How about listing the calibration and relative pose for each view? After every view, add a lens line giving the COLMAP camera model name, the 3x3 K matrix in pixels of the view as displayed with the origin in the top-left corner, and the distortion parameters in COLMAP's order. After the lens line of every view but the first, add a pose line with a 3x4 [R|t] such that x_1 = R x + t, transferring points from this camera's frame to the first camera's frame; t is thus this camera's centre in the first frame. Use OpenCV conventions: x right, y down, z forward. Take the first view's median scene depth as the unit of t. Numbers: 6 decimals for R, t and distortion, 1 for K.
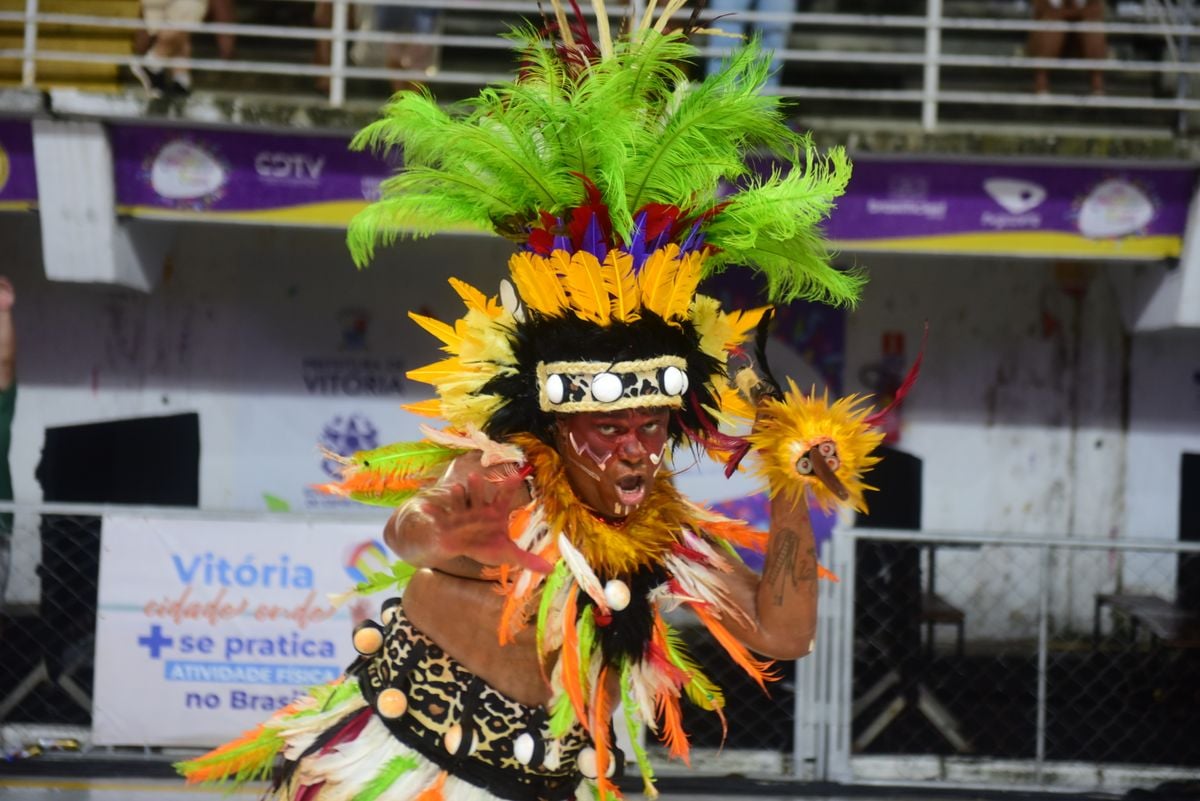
lens RADIAL K [[2110.9, 0, 599.2], [0, 2110.9, 396.9], [0, 0, 1]] dist [0.148864, 0.000000]
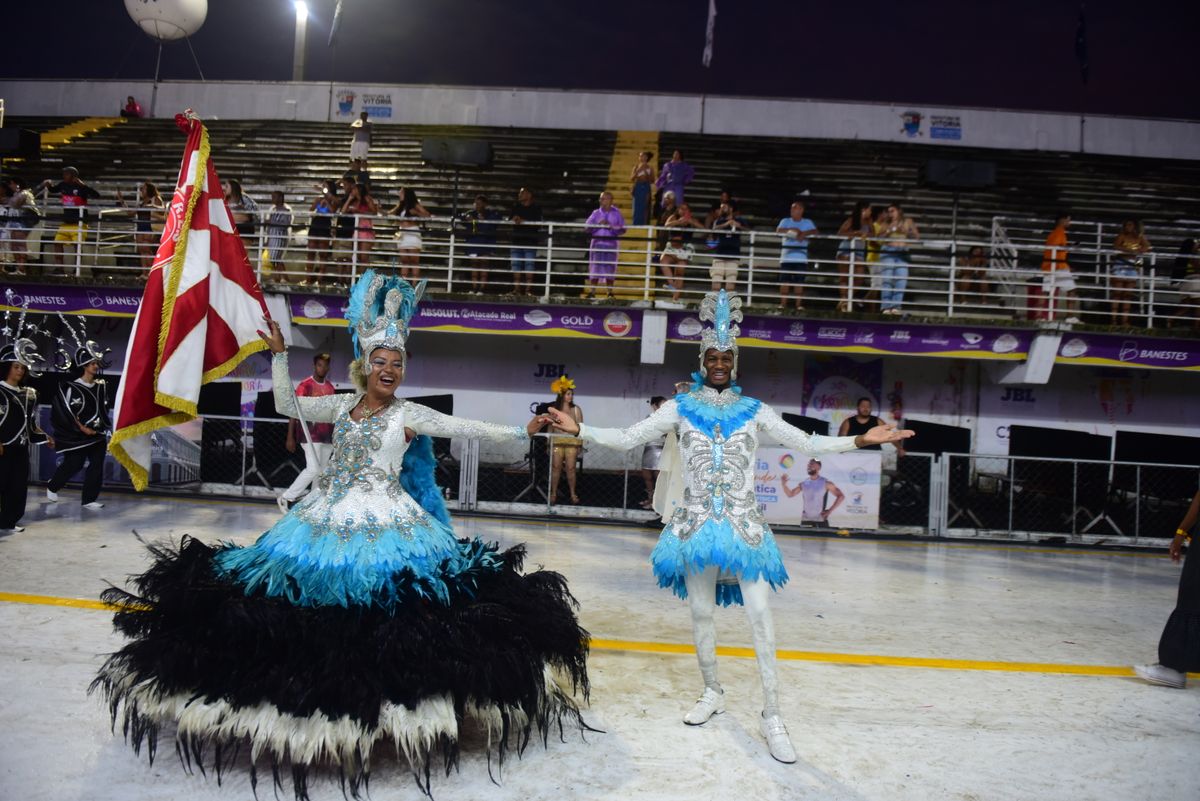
lens RADIAL K [[719.2, 0, 600.9], [0, 719.2, 405.8], [0, 0, 1]] dist [-0.002256, -0.000122]
pose [[0.999694, 0.011944, -0.021667, -0.297606], [-0.011590, 0.999799, 0.016359, -0.011392], [0.021858, -0.016103, 0.999631, -0.010075]]
